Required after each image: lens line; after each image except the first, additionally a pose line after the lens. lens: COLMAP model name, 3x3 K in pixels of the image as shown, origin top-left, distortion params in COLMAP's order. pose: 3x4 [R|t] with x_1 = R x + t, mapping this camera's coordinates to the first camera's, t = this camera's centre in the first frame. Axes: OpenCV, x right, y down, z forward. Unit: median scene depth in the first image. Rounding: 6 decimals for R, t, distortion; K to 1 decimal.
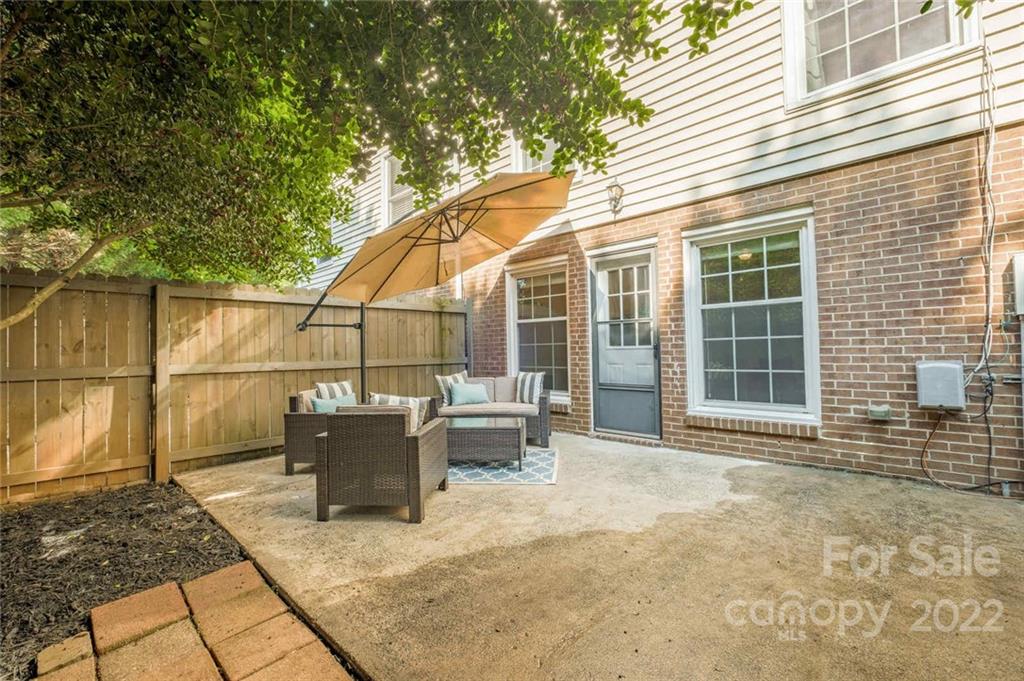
lens RADIAL K [[454.7, 0, 506.1], [0, 454.7, 341.1], [0, 0, 1]] dist [-0.001588, 0.000060]
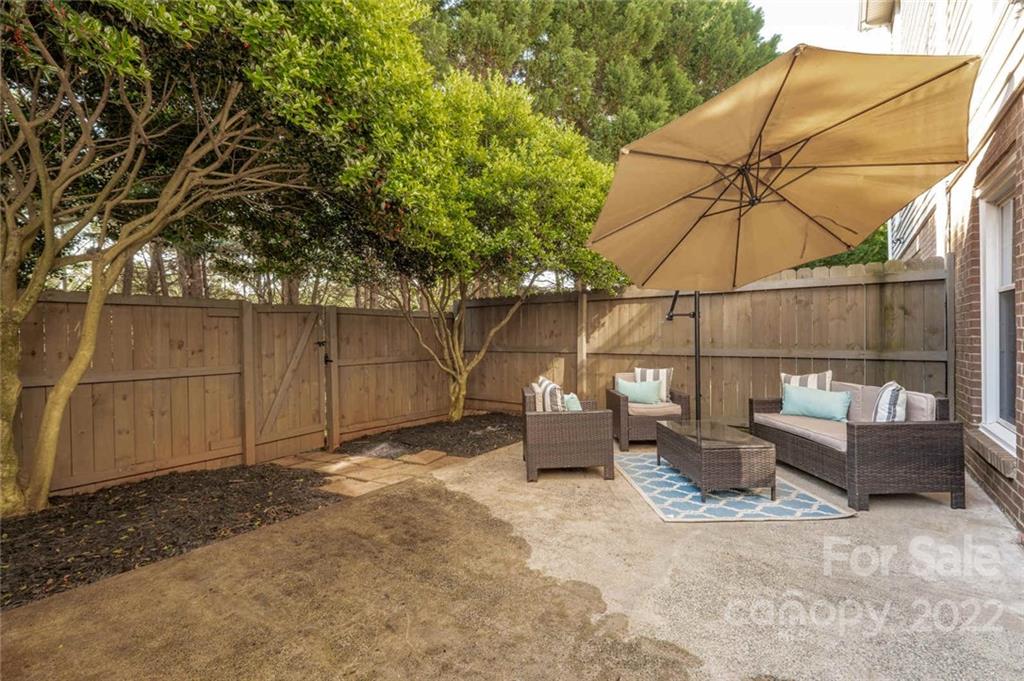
lens RADIAL K [[454.7, 0, 504.9], [0, 454.7, 339.8], [0, 0, 1]] dist [-0.001588, 0.000060]
pose [[0.117272, 0.027004, -0.992733, 0.813422], [0.026657, 0.999184, 0.030329, -0.026472], [0.992742, -0.030020, 0.116457, 0.624833]]
